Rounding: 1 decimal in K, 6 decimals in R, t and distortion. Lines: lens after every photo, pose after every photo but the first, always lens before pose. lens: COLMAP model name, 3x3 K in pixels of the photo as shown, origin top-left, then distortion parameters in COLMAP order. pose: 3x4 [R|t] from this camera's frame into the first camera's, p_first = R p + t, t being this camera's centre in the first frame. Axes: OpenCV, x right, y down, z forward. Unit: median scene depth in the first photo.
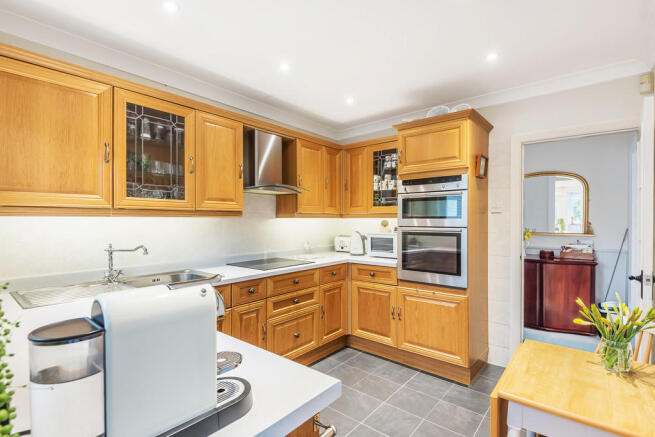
lens RADIAL K [[314.4, 0, 327.5], [0, 314.4, 218.5], [0, 0, 1]] dist [0.000002, -0.000408]
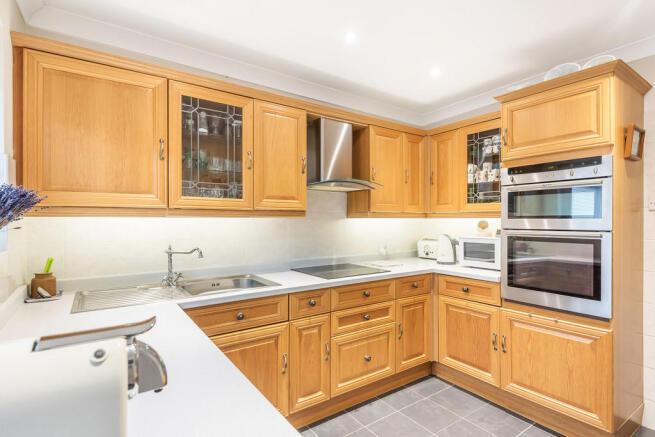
lens RADIAL K [[324.8, 0, 327.5], [0, 324.8, 218.5], [0, 0, 1]] dist [0.020685, -0.022211]
pose [[0.963392, -0.001163, -0.268093, 0.031242], [0.001164, 0.999999, -0.000153, -0.000561], [0.268093, -0.000165, 0.963393, 0.130254]]
